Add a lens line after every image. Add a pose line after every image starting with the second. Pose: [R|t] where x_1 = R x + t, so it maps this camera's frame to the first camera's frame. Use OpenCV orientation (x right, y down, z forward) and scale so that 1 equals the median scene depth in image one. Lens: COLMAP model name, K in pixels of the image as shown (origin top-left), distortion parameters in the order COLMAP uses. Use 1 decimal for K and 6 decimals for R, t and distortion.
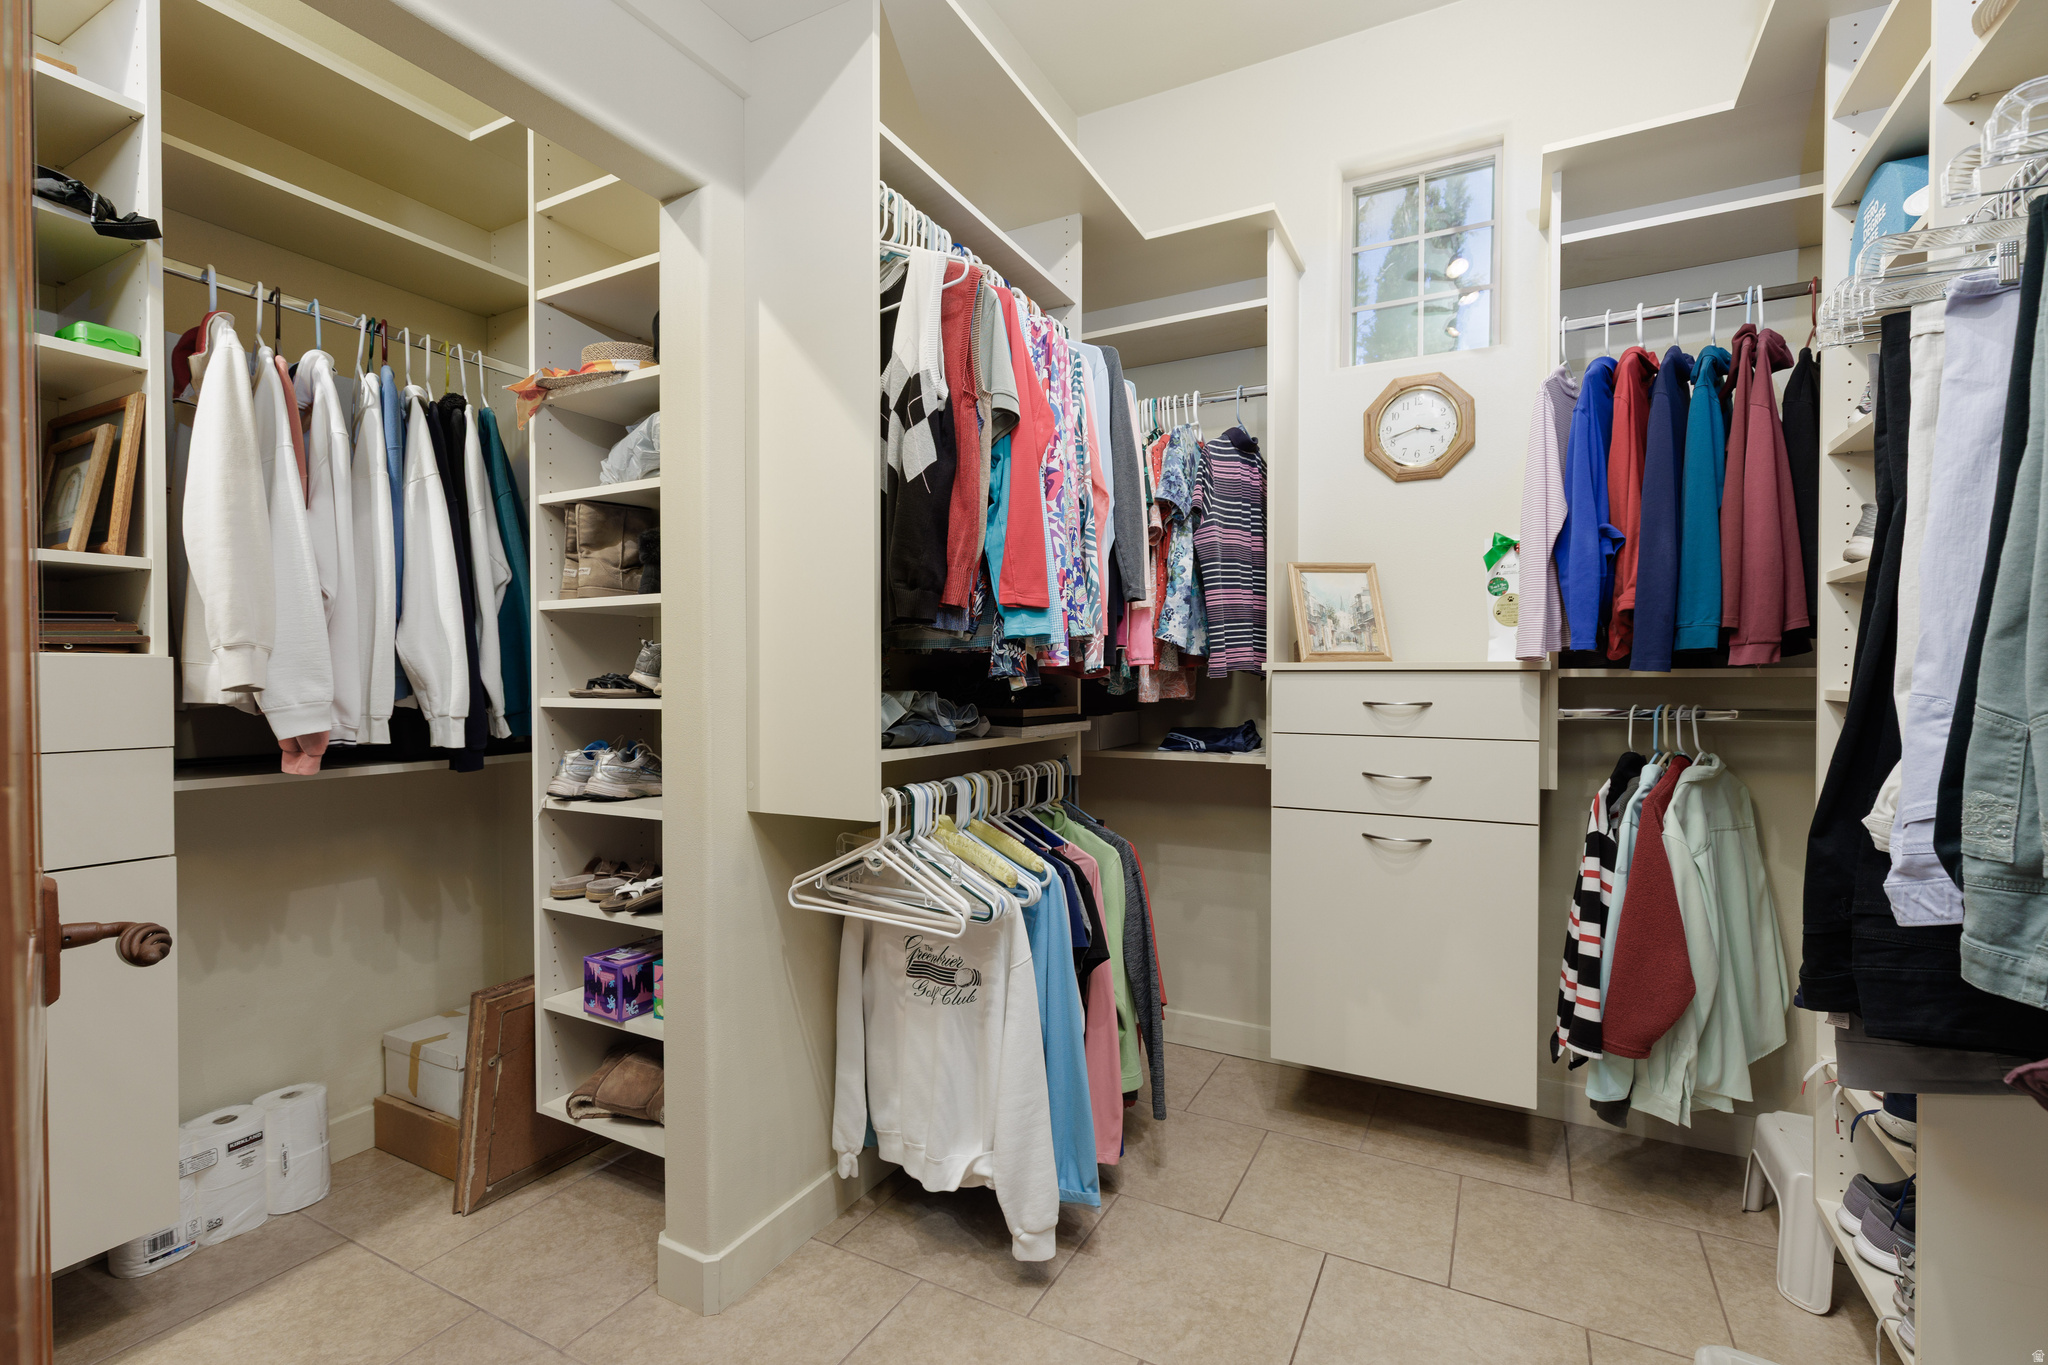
lens RADIAL K [[919.1, 0, 1031.2], [0, 919.1, 688.9], [0, 0, 1]] dist [0.002411, -0.000507]
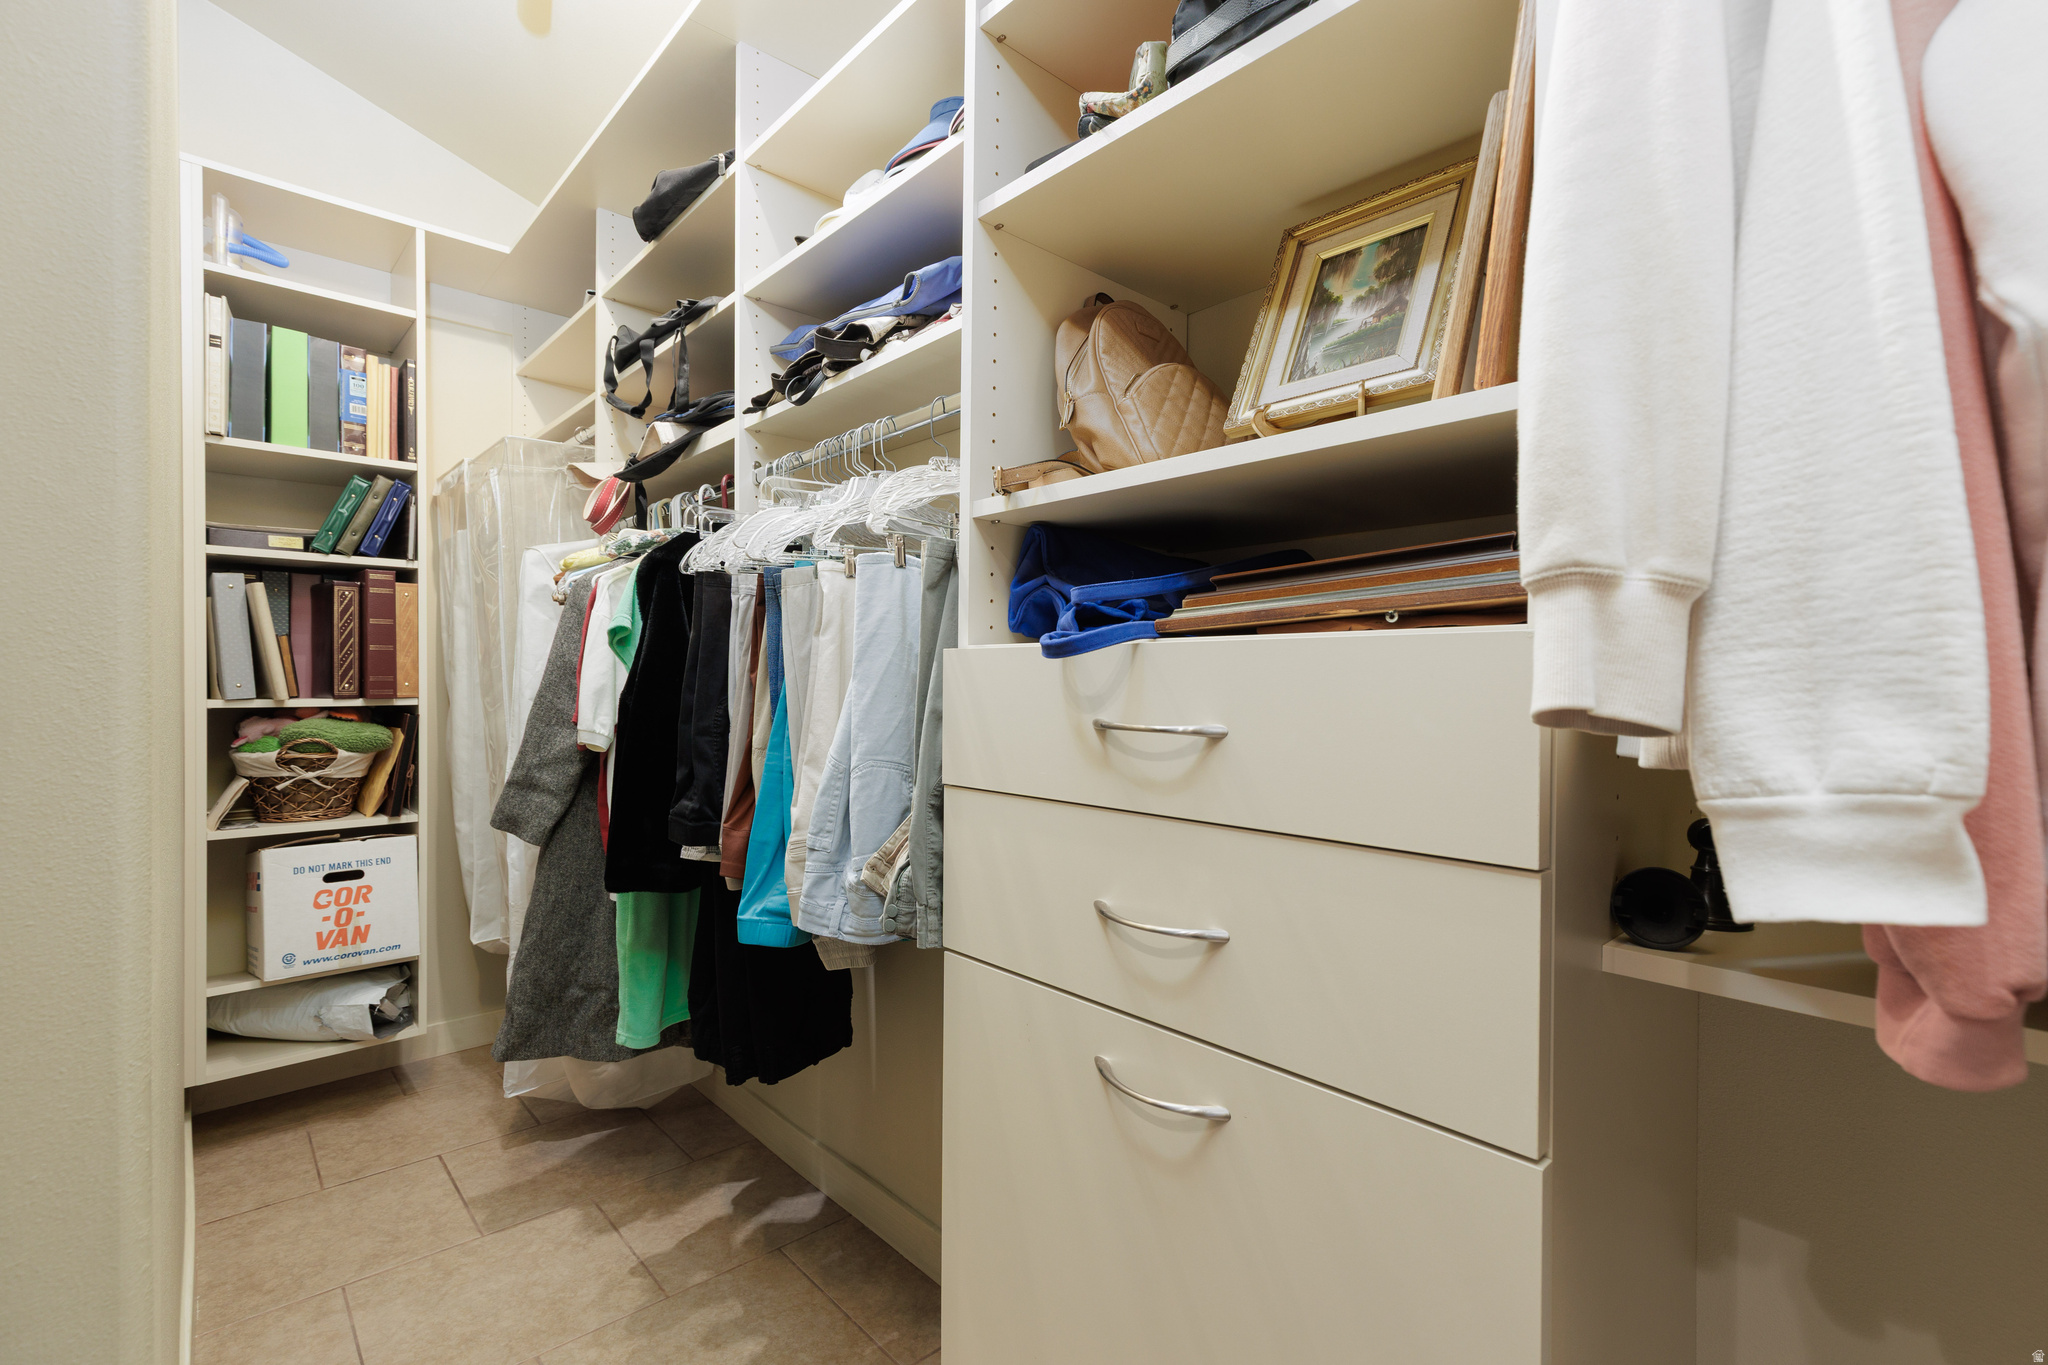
lens RADIAL K [[919.1, 0, 1024.7], [0, 919.1, 691.6], [0, 0, 1]] dist [0.002411, -0.000507]
pose [[-0.336152, 0.021492, -0.941562, -0.313852], [-0.006177, 0.999668, 0.025024, -0.010174], [0.941787, 0.014228, -0.335908, 0.557717]]
